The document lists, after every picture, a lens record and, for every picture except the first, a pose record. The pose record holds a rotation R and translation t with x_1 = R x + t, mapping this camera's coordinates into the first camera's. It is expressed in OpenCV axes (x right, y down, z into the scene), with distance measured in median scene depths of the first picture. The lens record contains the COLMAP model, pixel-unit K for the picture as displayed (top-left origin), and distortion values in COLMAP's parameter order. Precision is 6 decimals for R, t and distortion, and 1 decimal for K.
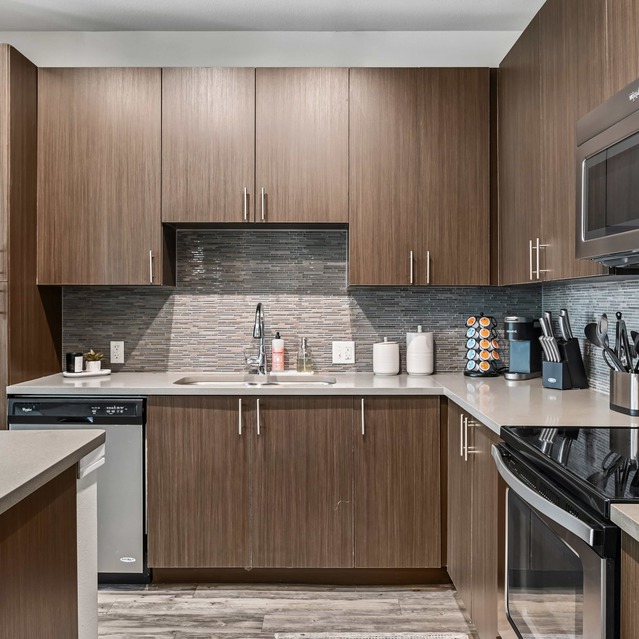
lens RADIAL K [[650.8, 0, 323.9], [0, 650.8, 301.5], [0, 0, 1]] dist [-0.032060, 0.000000]
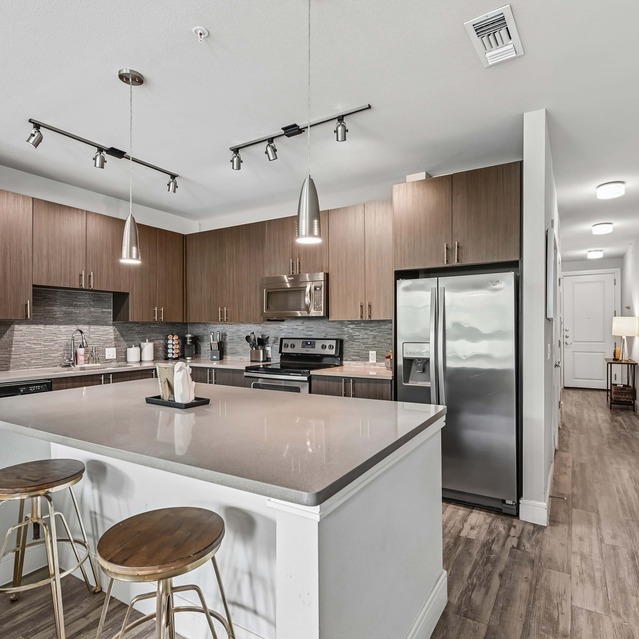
lens RADIAL K [[406.3, 0, 315.2], [0, 406.3, 335.6], [0, 0, 1]] dist [-0.003403, 0.001867]
pose [[0.531216, -0.015088, 0.847102, -0.719460], [0.000216, 0.999844, 0.017673, -0.000488], [-0.847236, -0.009205, 0.531137, -0.230654]]
